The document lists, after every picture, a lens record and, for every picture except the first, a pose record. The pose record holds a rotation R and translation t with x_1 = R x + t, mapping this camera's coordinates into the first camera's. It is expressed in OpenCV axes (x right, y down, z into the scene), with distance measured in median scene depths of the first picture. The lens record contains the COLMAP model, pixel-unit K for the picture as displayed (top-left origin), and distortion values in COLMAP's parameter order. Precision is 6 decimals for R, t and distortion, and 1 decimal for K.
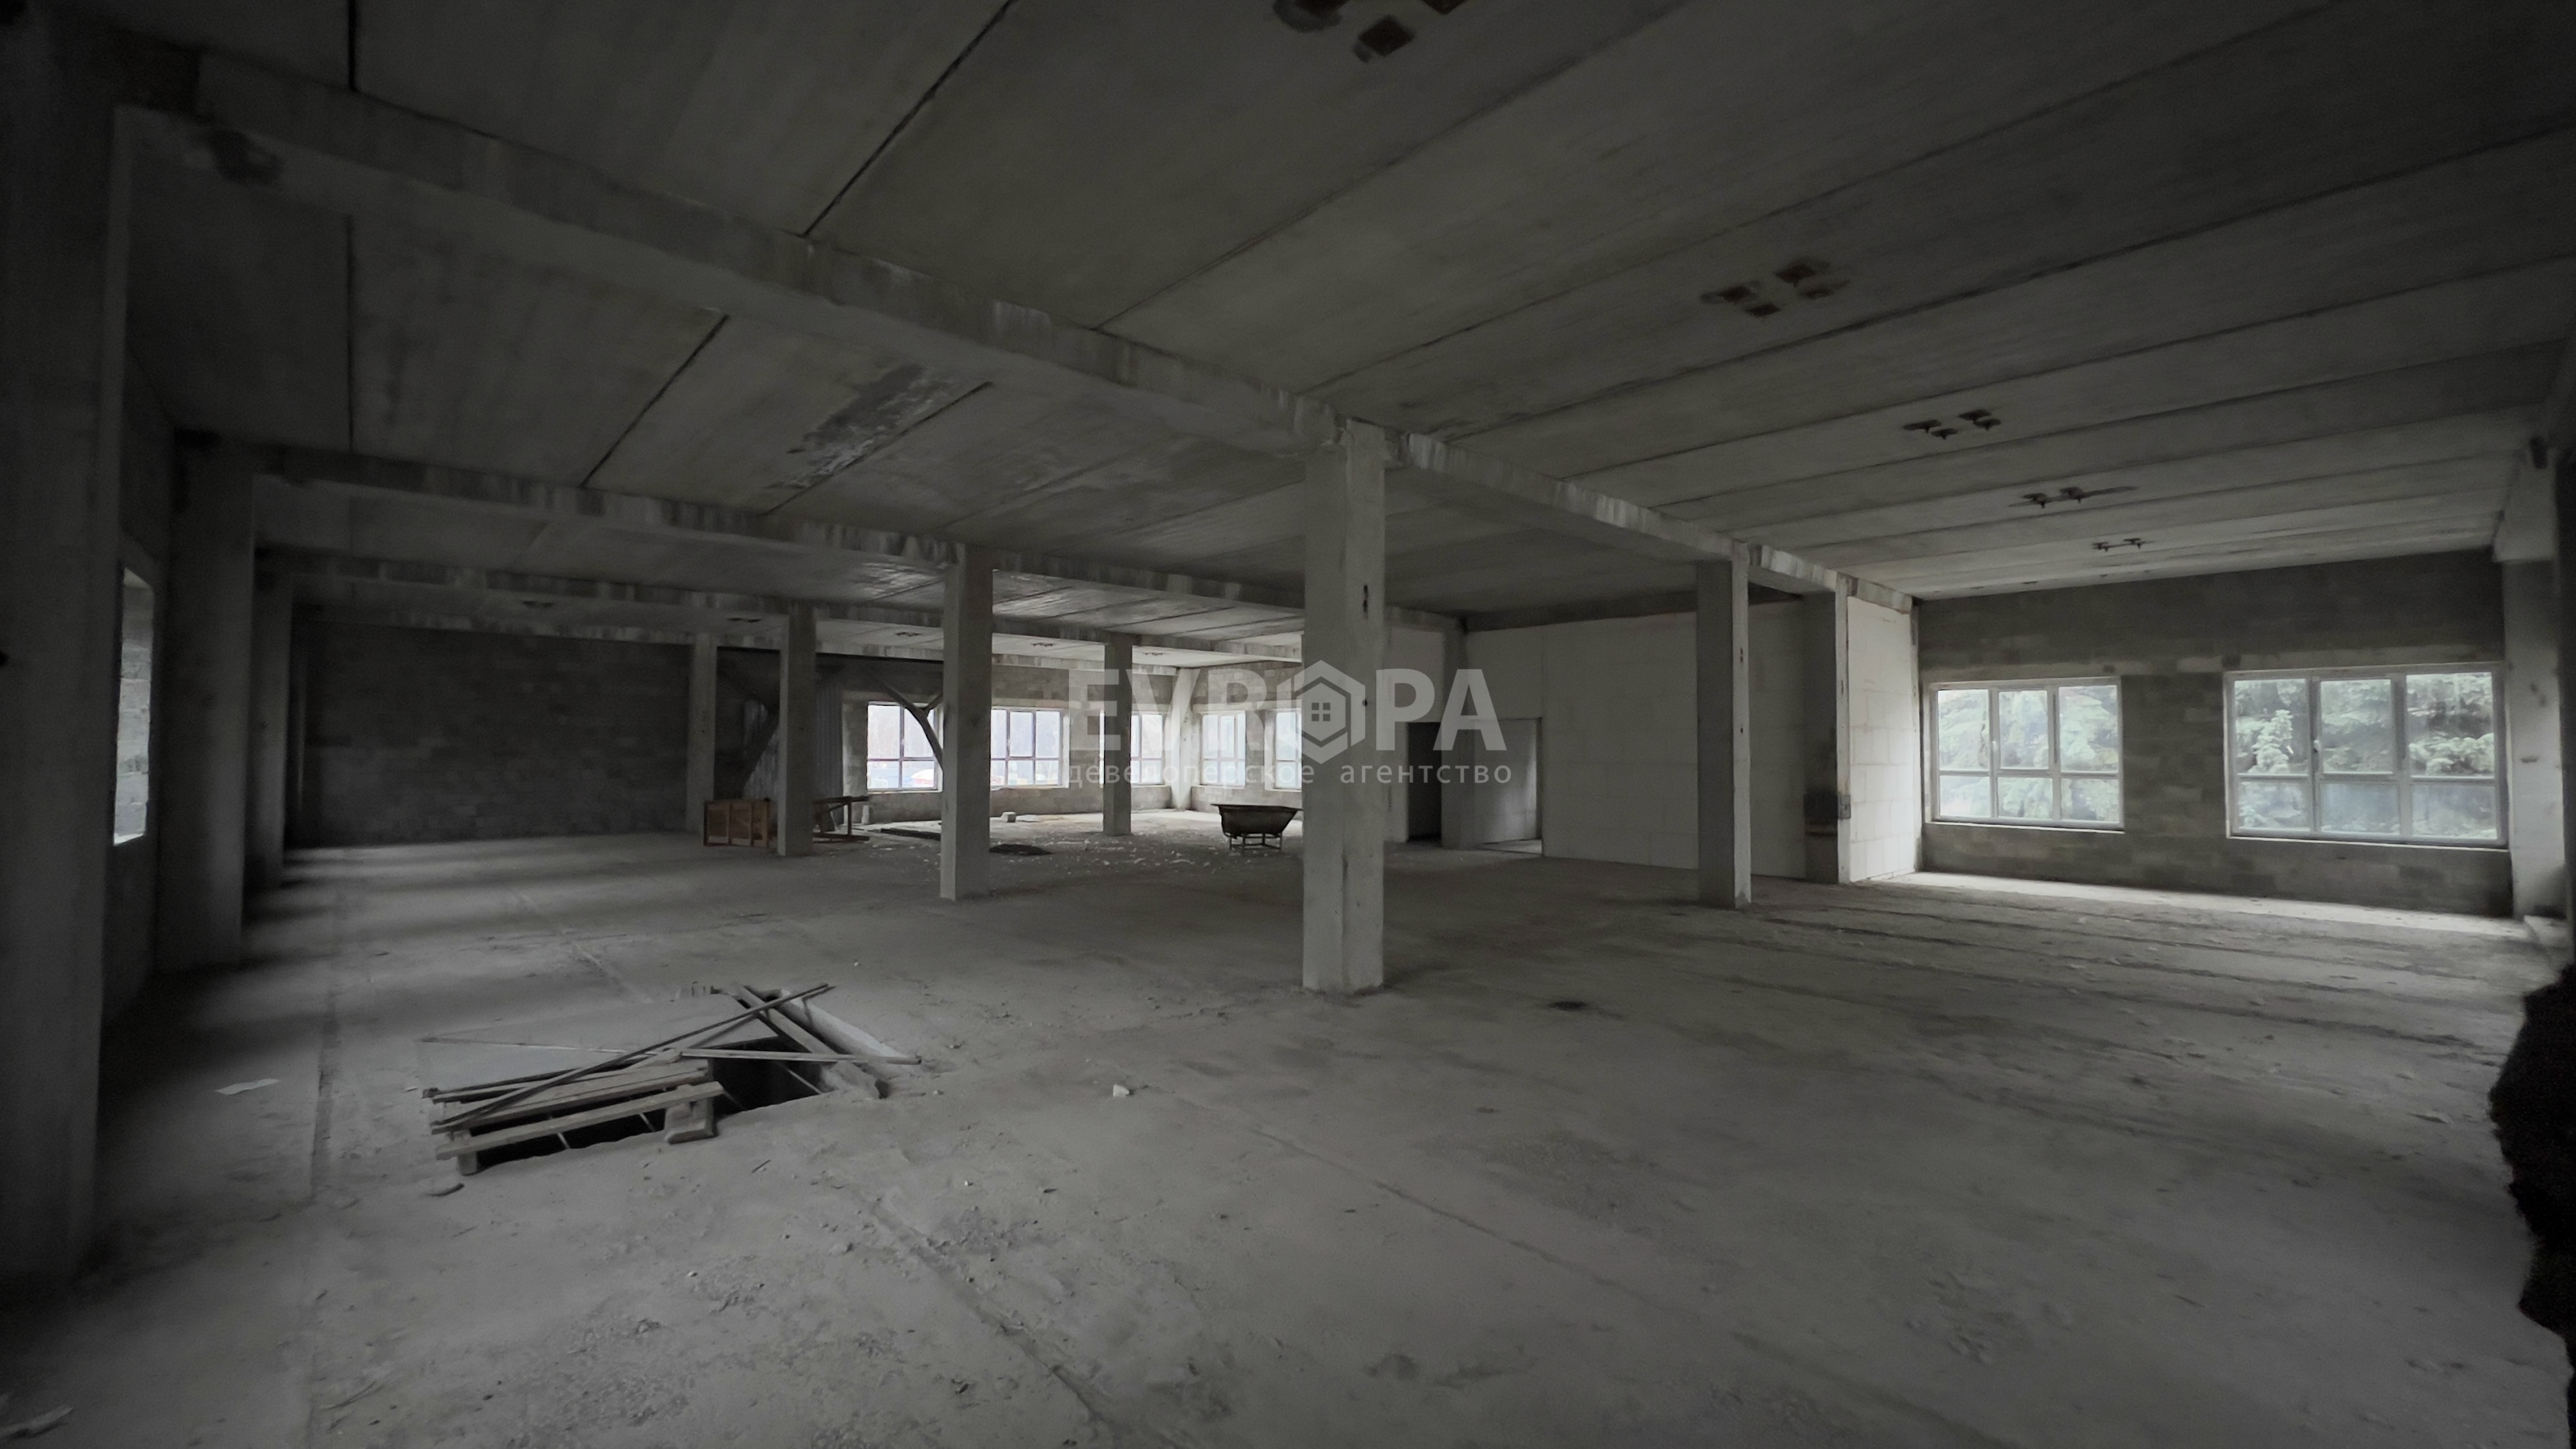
lens RADIAL K [[1024.7, 0, 1276.5], [0, 1024.7, 723.5], [0, 0, 1]] dist [0.000961, -0.000047]
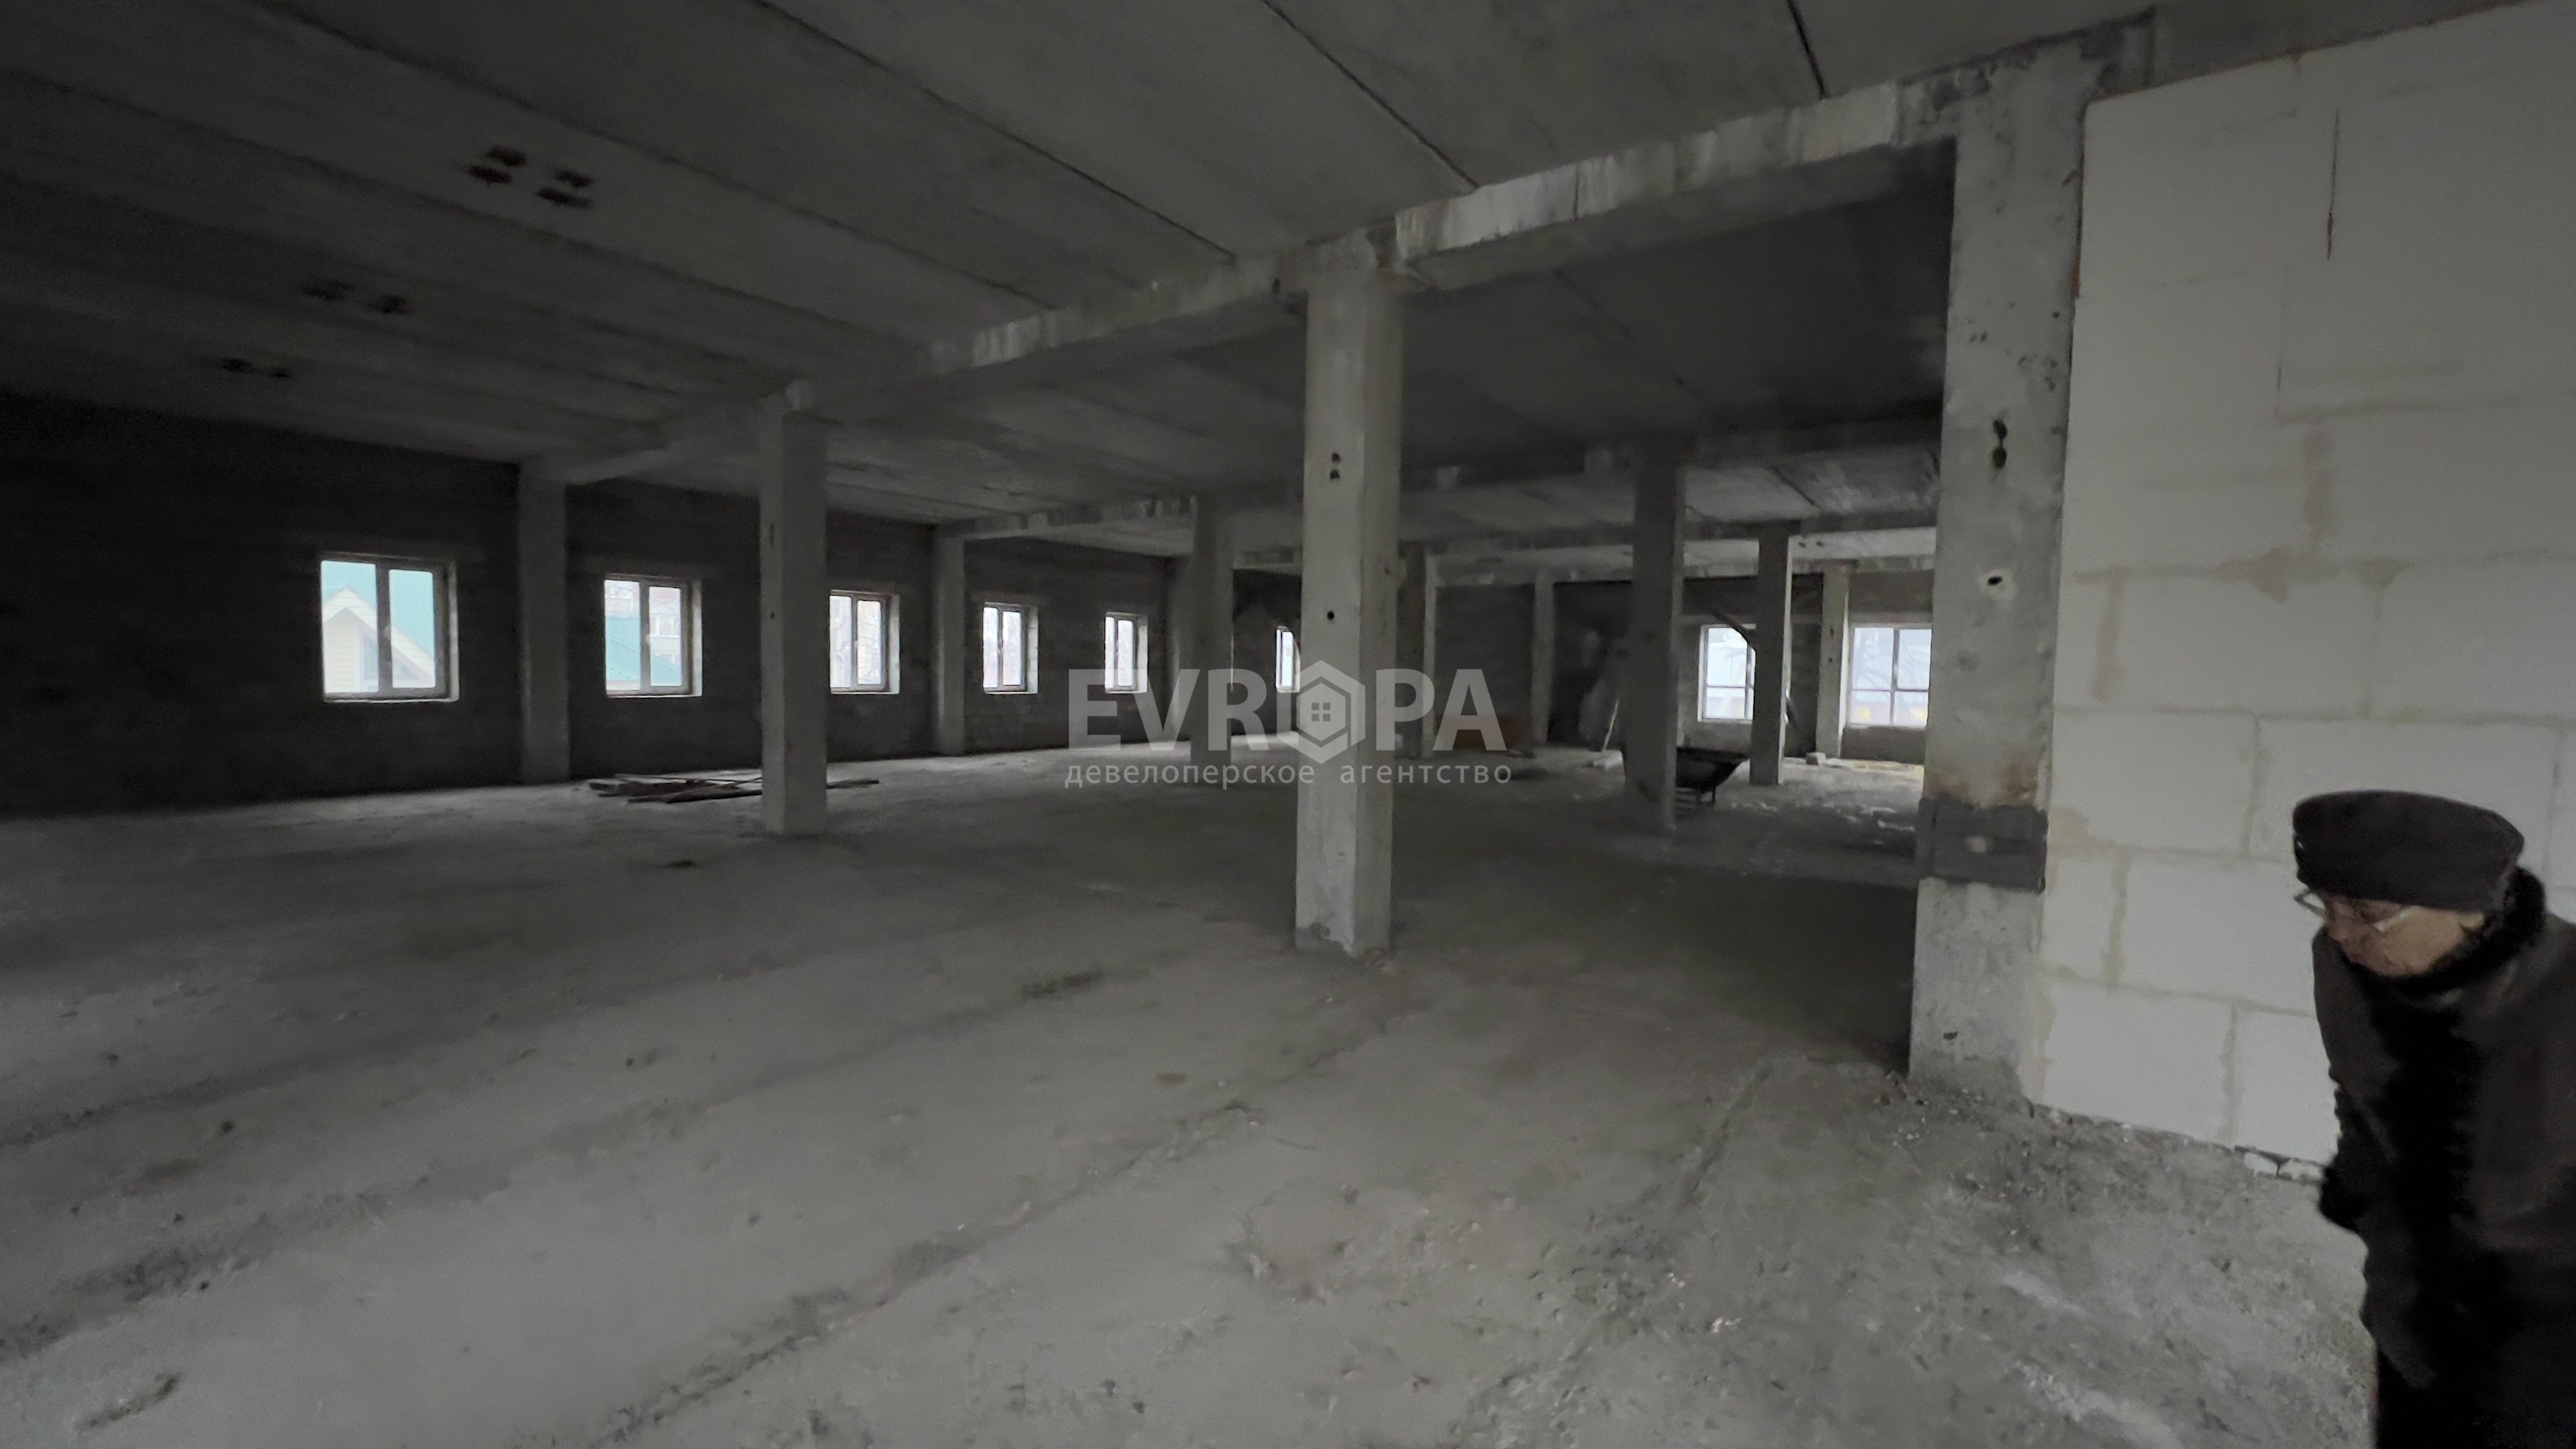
lens RADIAL K [[1024.7, 0, 1276.5], [0, 1024.7, 723.5], [0, 0, 1]] dist [0.000961, -0.000047]
pose [[0.204339, 0.049928, -0.977626, 0.521264], [0.008717, 0.998566, 0.052820, 0.018333], [0.978861, -0.019315, 0.203610, 0.475443]]
